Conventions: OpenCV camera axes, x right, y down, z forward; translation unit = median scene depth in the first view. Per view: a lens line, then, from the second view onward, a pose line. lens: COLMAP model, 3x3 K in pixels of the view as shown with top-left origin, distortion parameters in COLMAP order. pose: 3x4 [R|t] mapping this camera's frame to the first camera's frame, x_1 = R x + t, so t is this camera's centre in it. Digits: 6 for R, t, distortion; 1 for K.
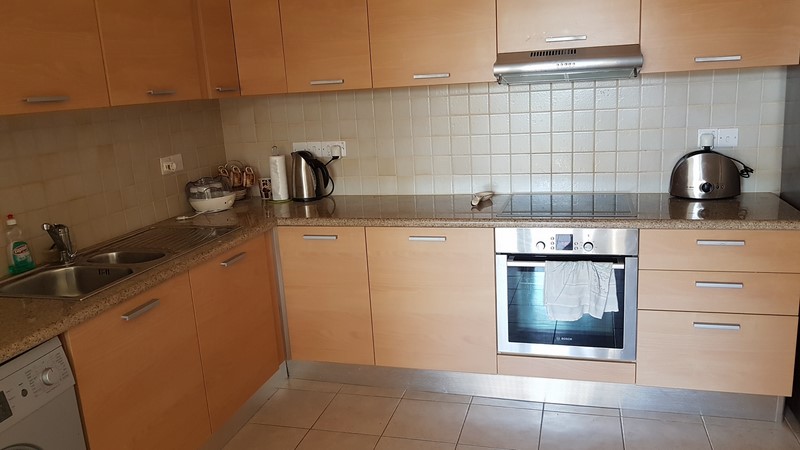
lens RADIAL K [[624.2, 0, 403.7], [0, 624.2, 224.1], [0, 0, 1]] dist [0.017641, -0.011420]
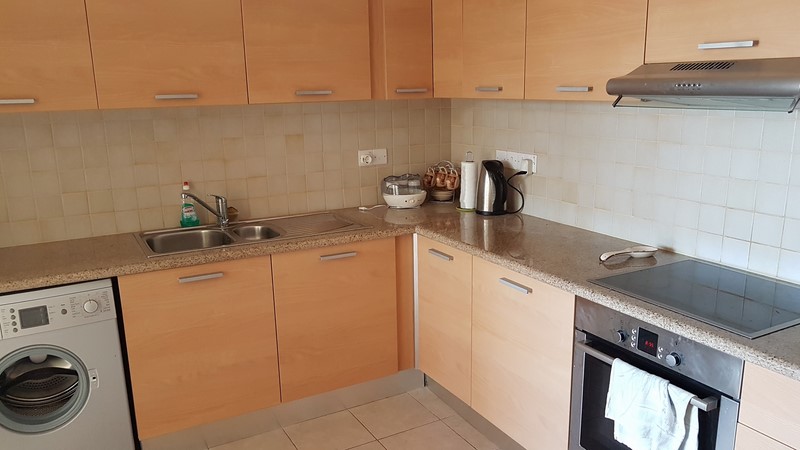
lens RADIAL K [[624.2, 0, 402.4], [0, 624.2, 240.0], [0, 0, 1]] dist [0.017641, -0.011420]
pose [[0.711492, 0.214909, -0.669024, 0.462283], [-0.182005, 0.975955, 0.119945, -0.105752], [0.678714, 0.036425, 0.733498, 0.277024]]
